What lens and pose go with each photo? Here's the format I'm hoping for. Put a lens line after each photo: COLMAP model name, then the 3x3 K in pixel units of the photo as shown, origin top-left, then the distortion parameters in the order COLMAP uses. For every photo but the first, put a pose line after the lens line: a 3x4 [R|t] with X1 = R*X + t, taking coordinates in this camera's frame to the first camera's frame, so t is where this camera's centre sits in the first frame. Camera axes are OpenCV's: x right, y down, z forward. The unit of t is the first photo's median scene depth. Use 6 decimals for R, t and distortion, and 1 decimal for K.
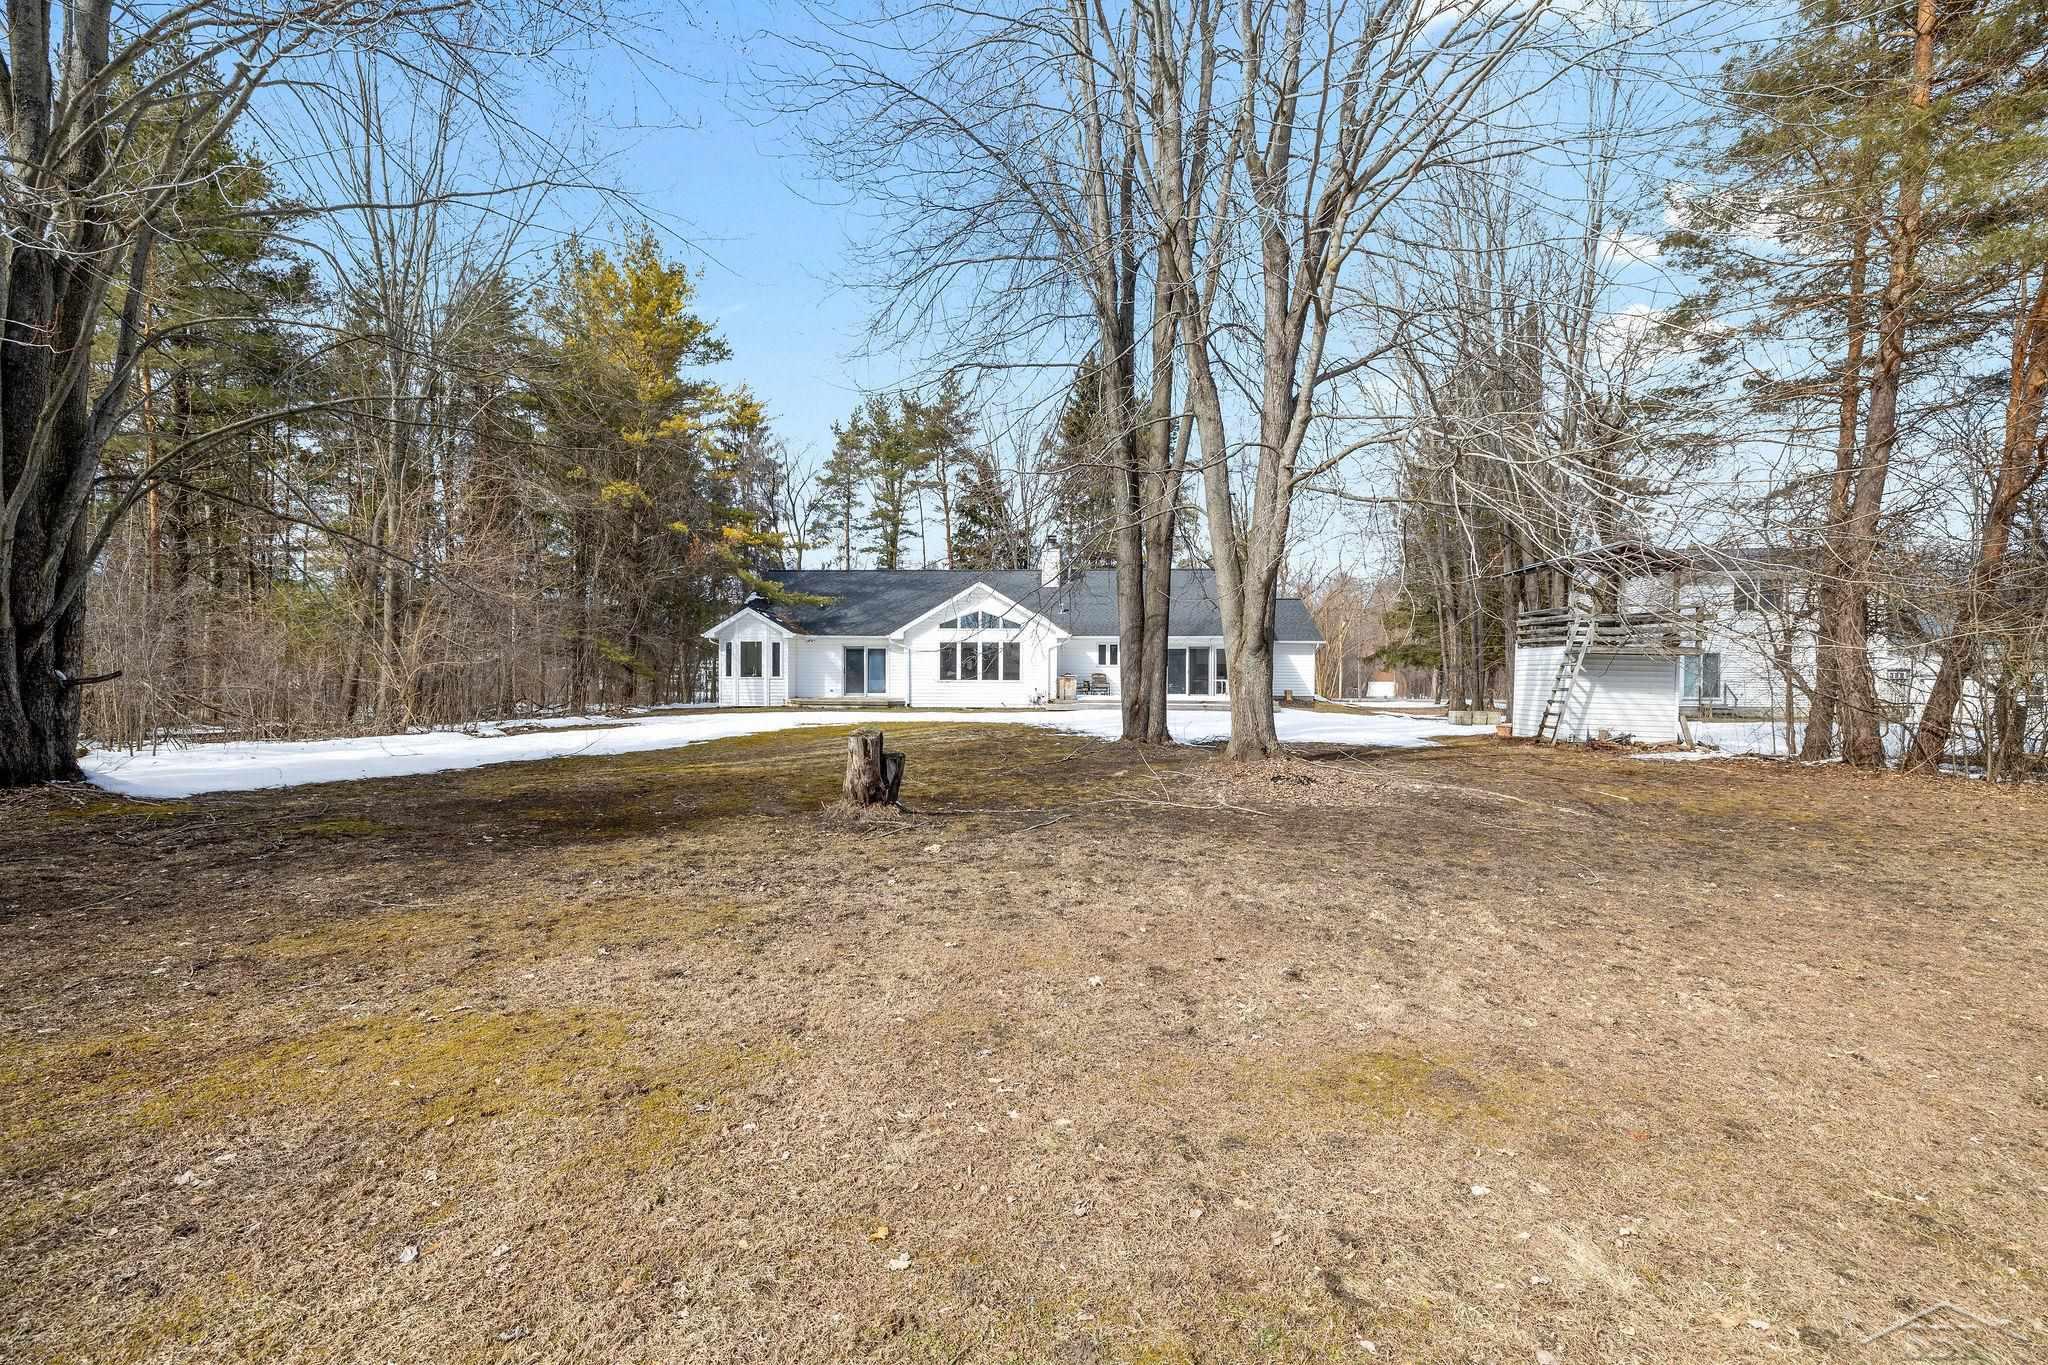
lens RADIAL K [[858.5, 0, 1024.0], [0, 858.5, 682.5], [0, 0, 1]] dist [-0.000204, -0.000011]
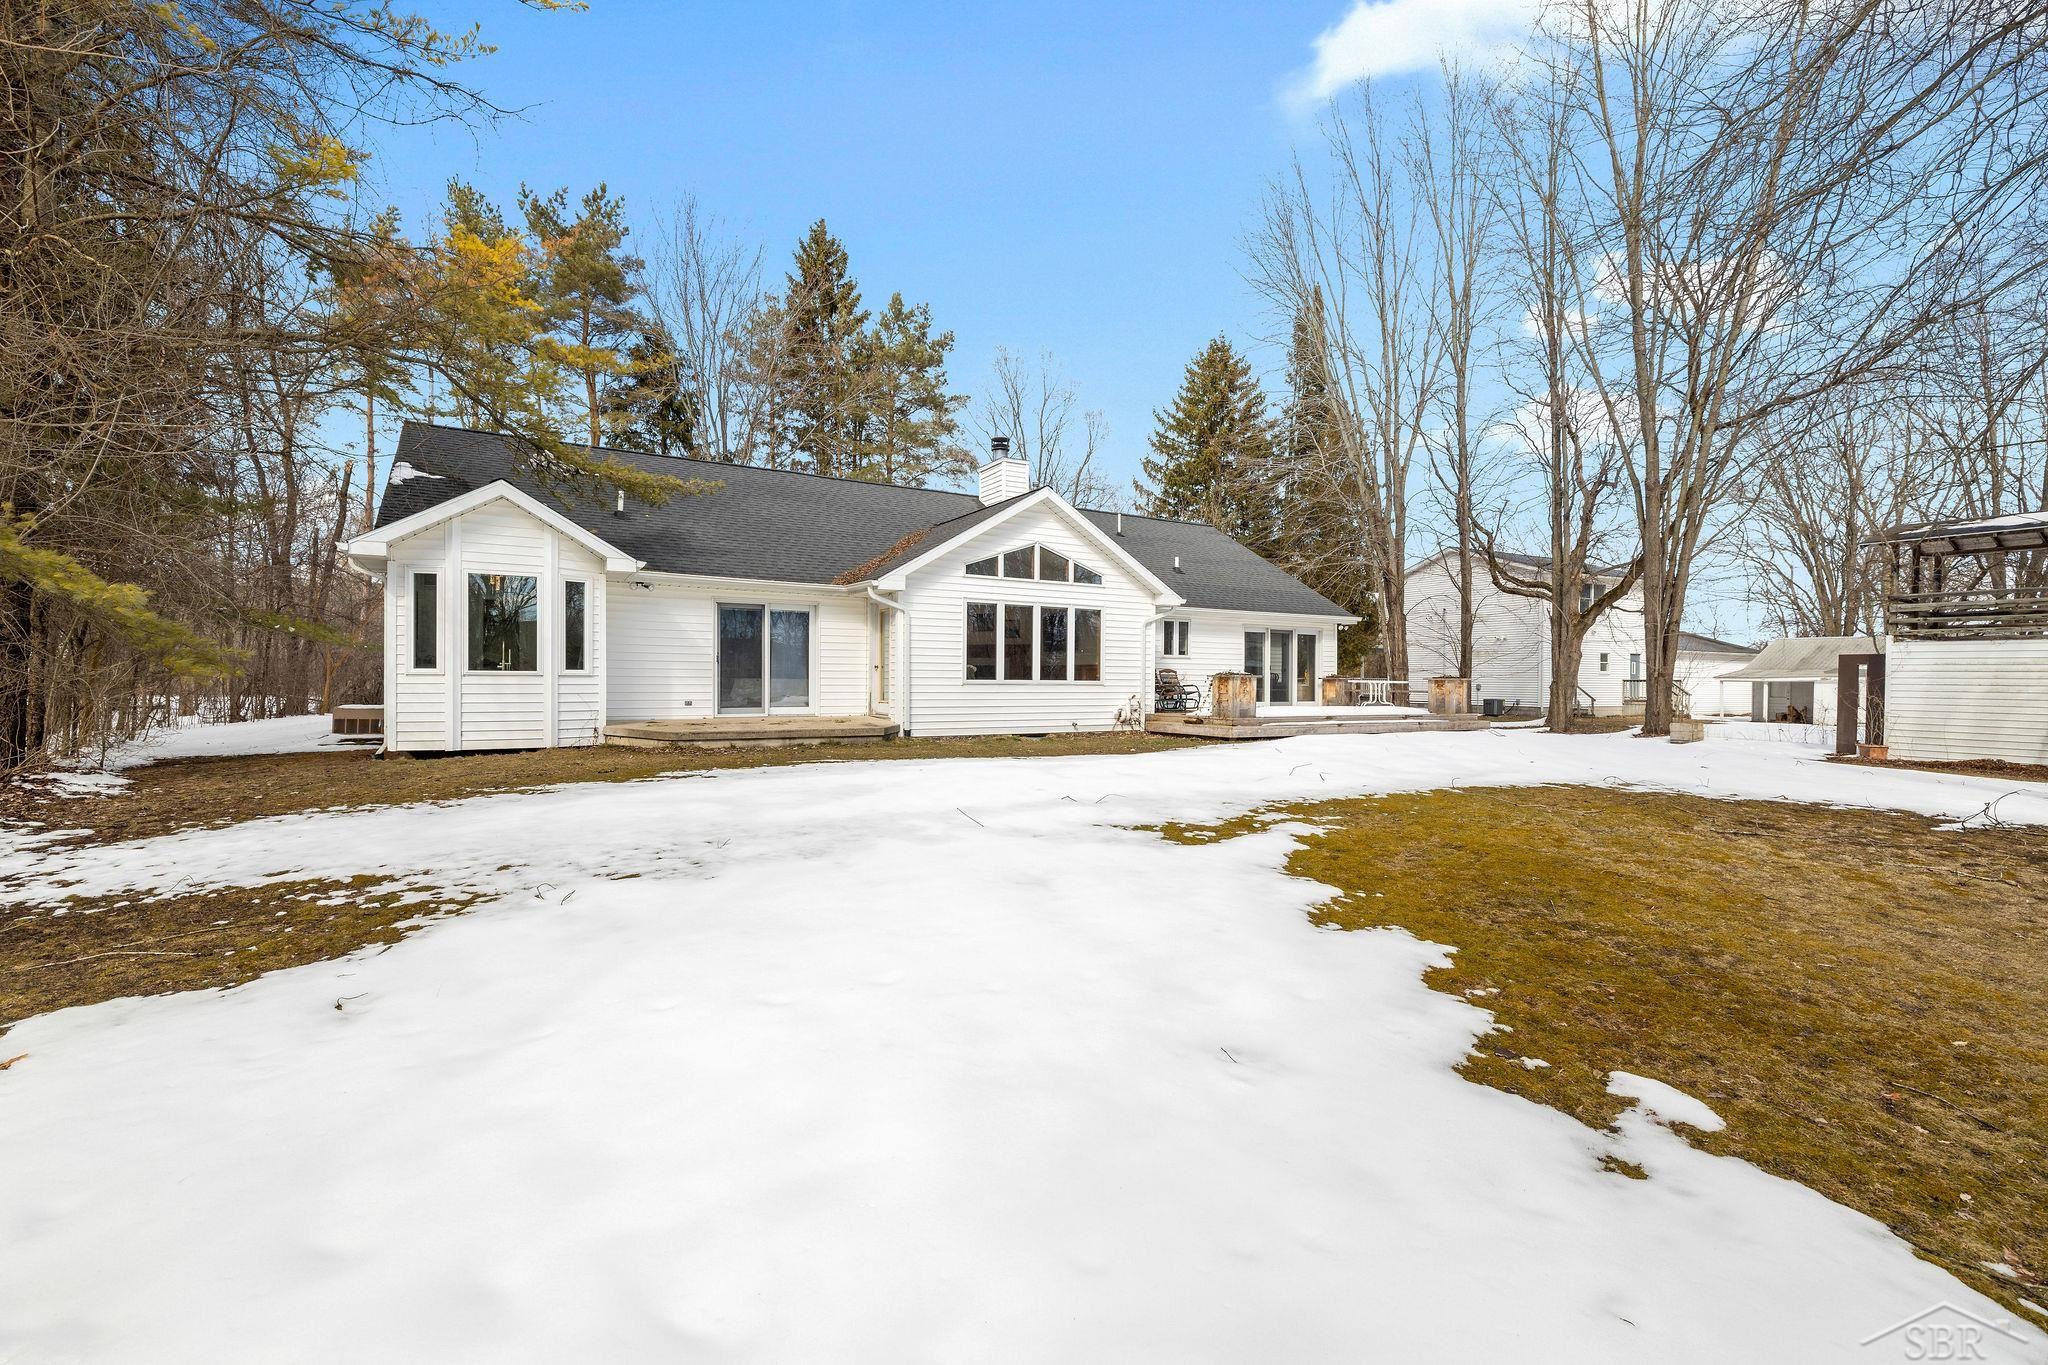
lens RADIAL K [[858.5, 0, 1024.0], [0, 858.5, 682.5], [0, 0, 1]] dist [-0.000204, -0.000011]
pose [[0.860836, 0.003534, 0.508870, -0.315050], [-0.009569, 0.999911, 0.009243, -0.006841], [-0.508793, -0.012827, 0.860793, 0.566885]]
